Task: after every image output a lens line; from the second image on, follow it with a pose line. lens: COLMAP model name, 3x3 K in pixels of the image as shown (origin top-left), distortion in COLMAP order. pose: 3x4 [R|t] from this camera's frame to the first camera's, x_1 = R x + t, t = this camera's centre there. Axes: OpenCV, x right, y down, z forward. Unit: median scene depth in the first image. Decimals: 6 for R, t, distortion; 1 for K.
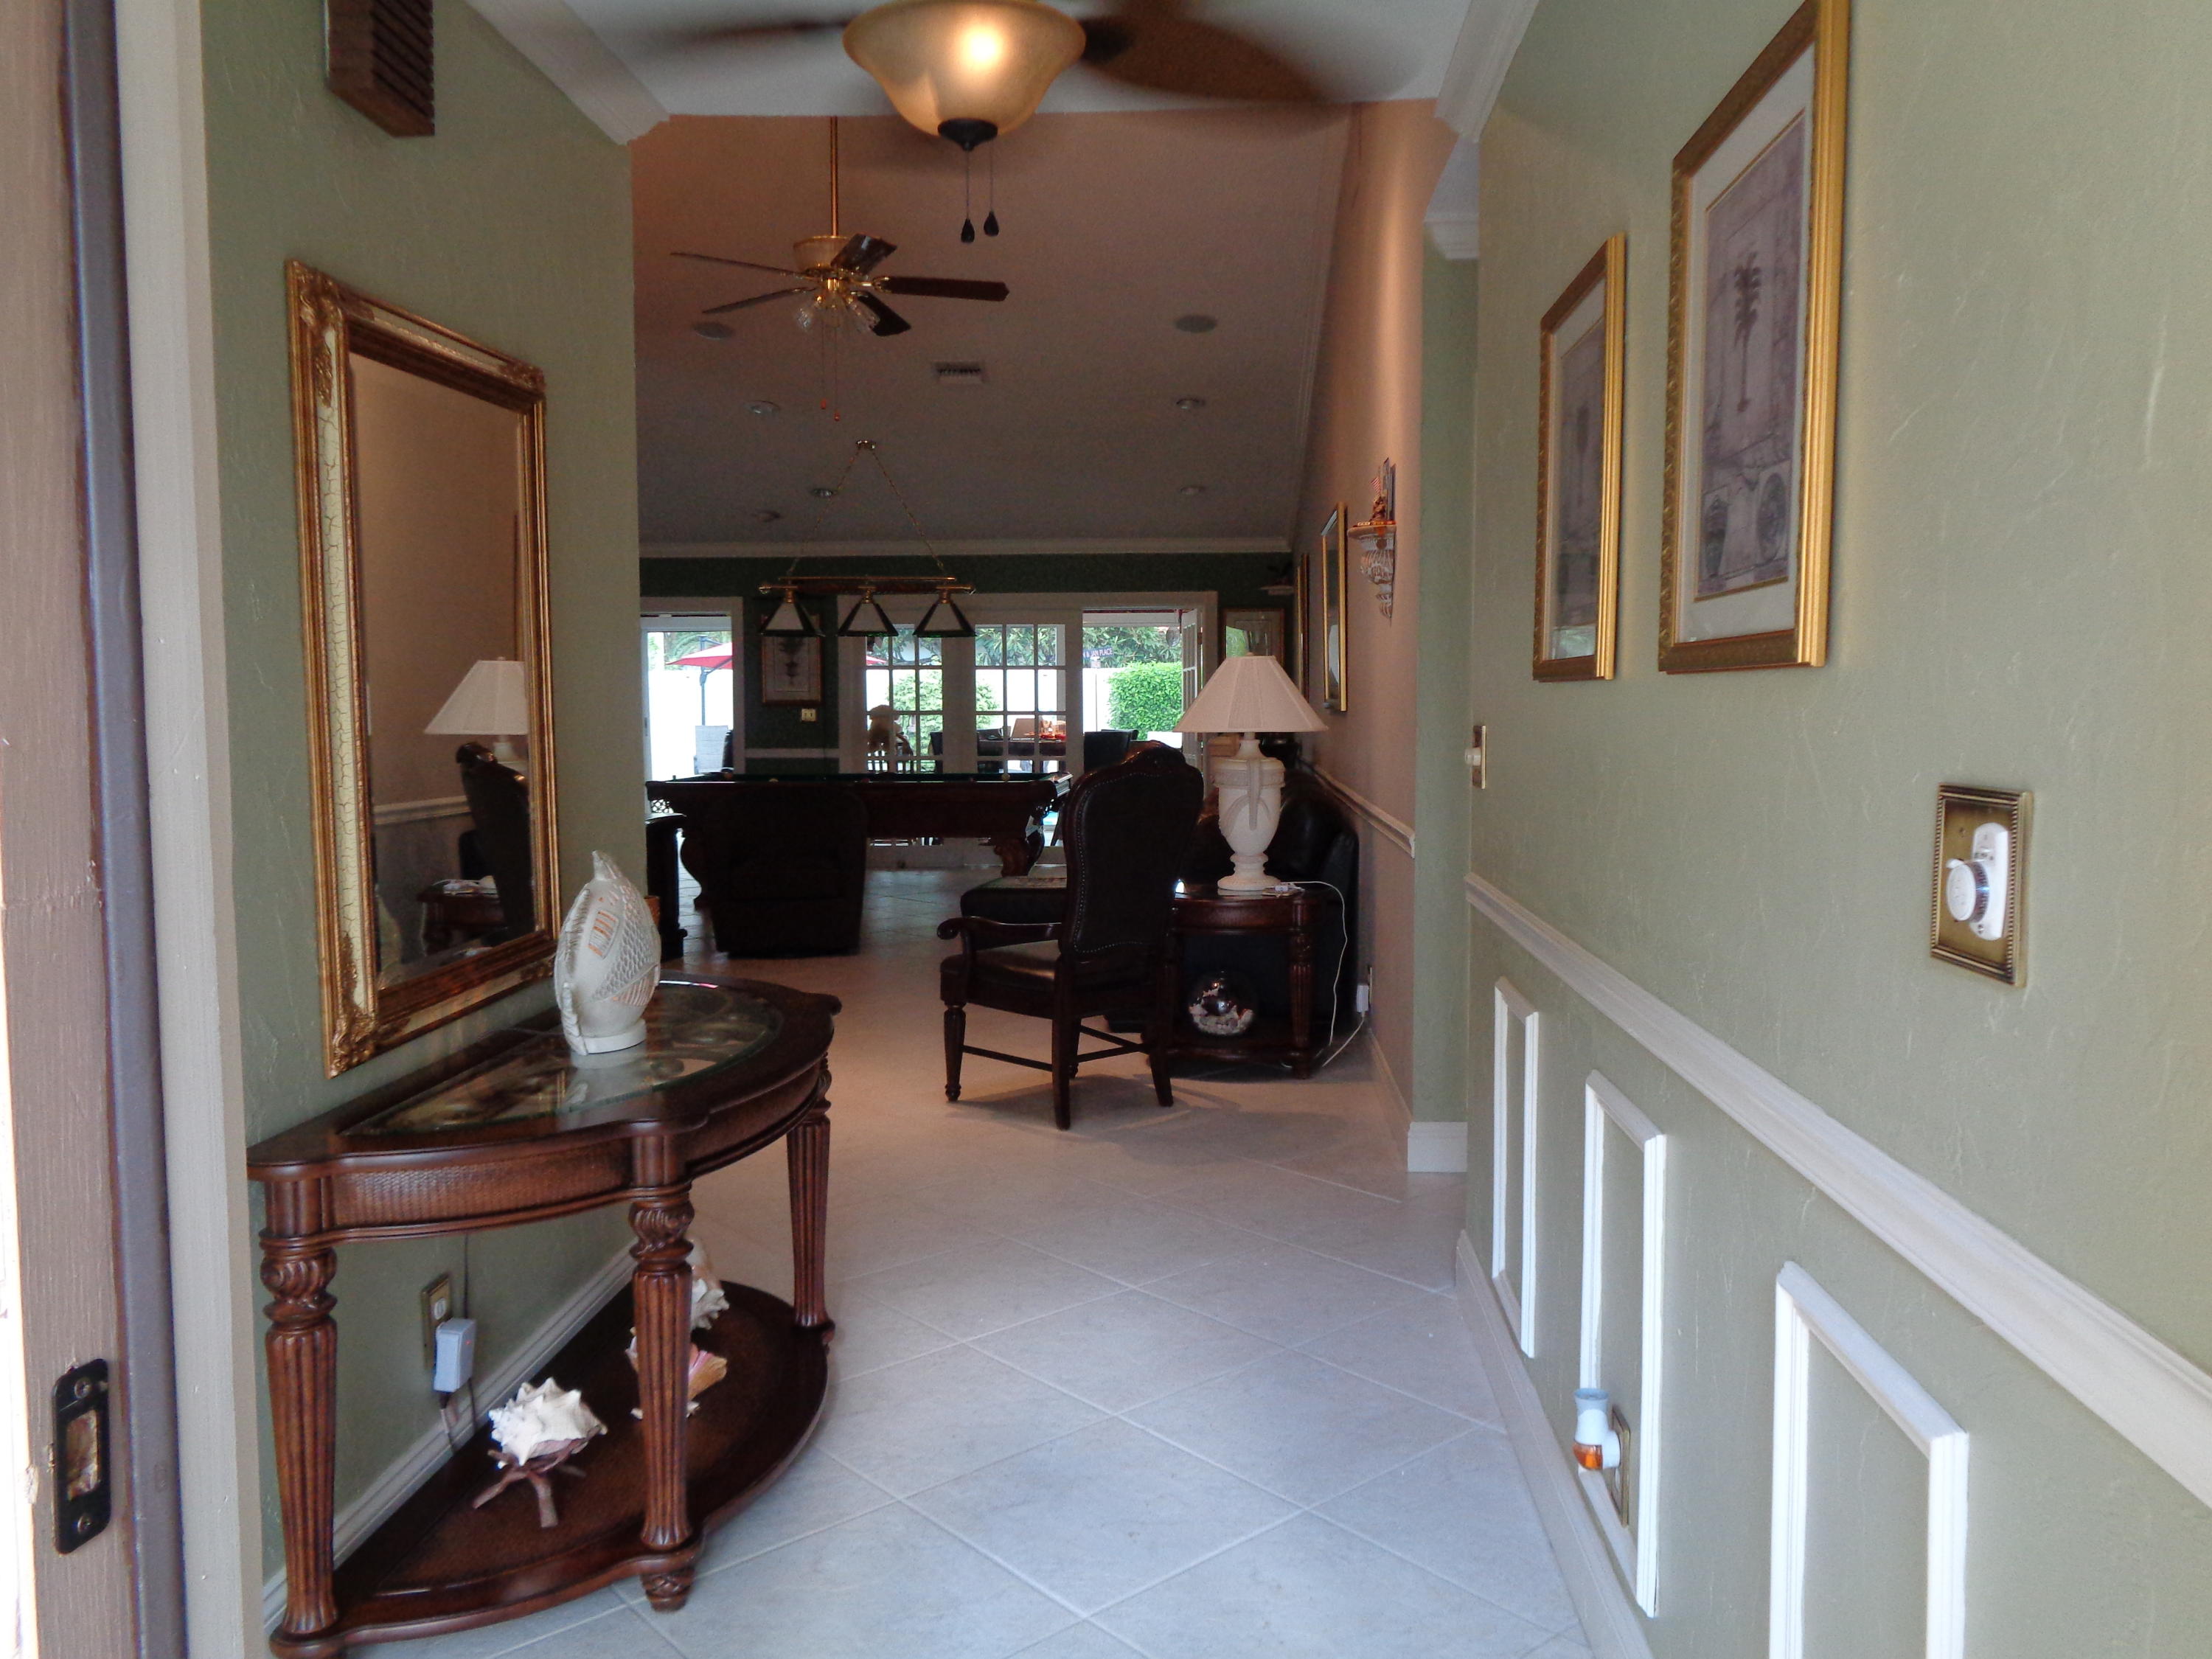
lens RADIAL K [[1591.4, 0, 1106.0], [0, 1591.4, 829.5], [0, 0, 1]] dist [0.008882, -0.068562]
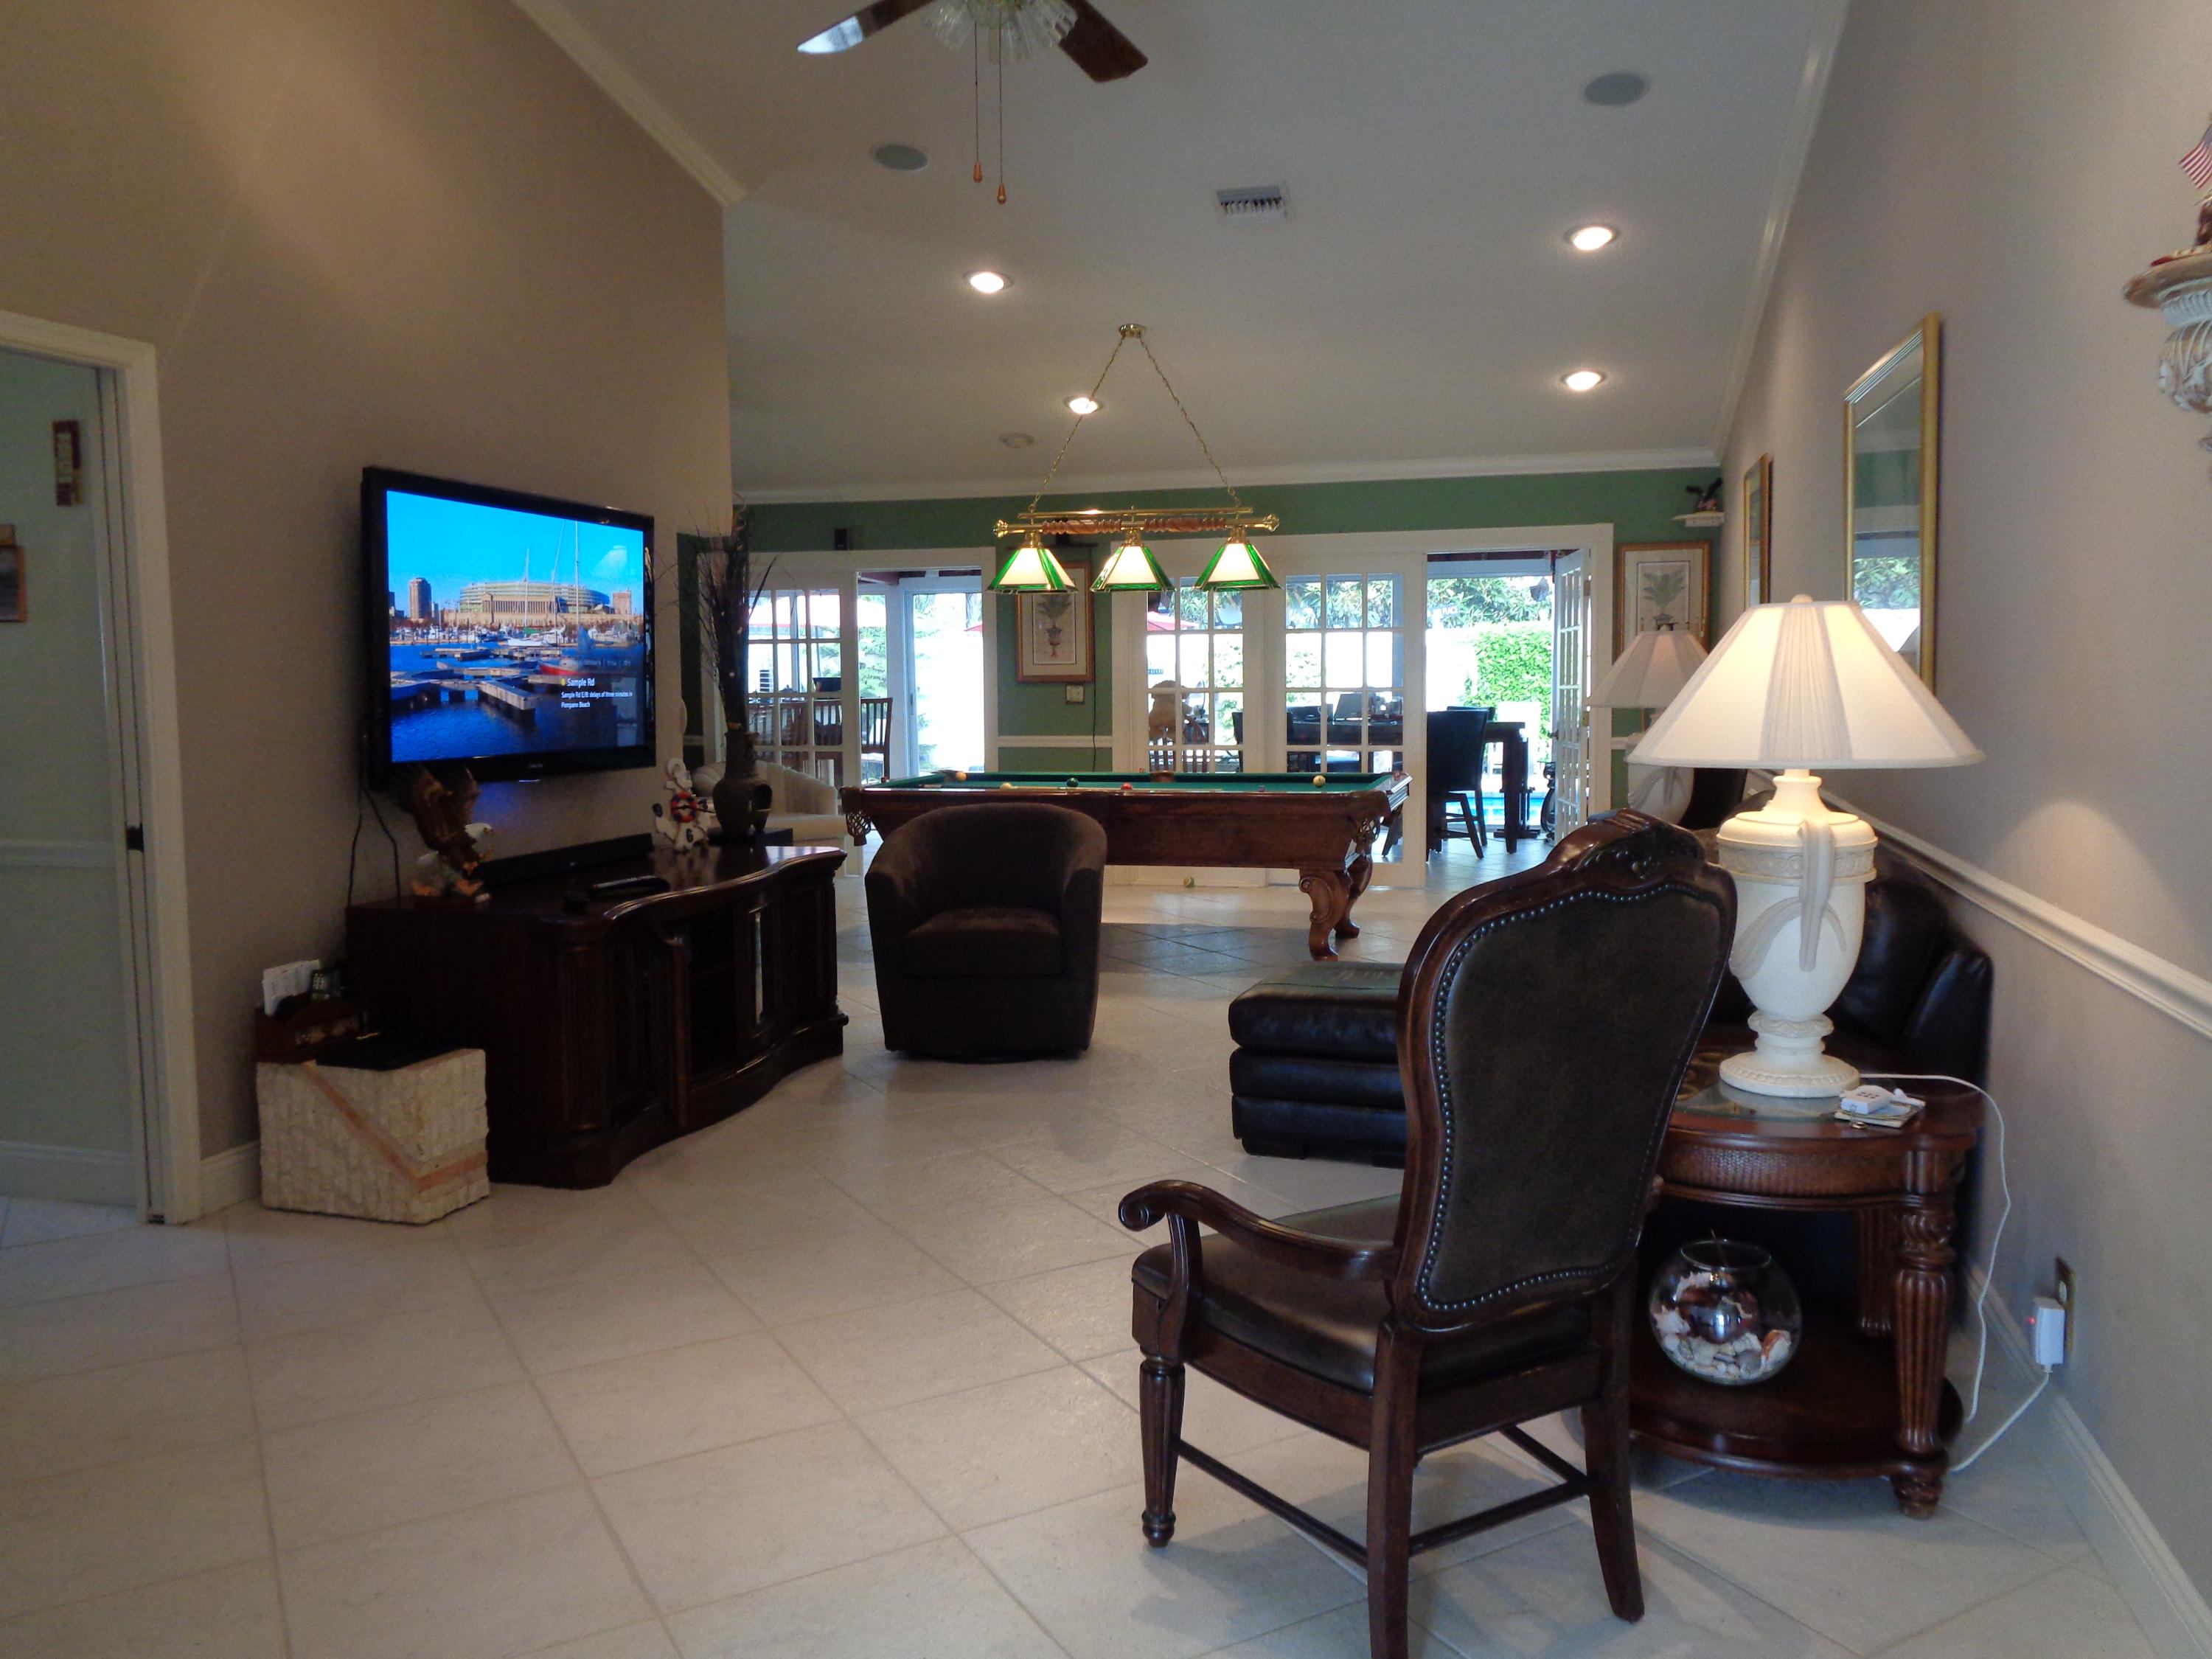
lens RADIAL K [[1591.4, 0, 1106.0], [0, 1591.4, 829.5], [0, 0, 1]] dist [0.008882, -0.068562]
pose [[0.978503, 0.011970, -0.205886, -0.006835], [-0.007291, 0.999698, 0.023468, -0.023535], [0.206105, -0.021462, 0.978295, 0.228656]]
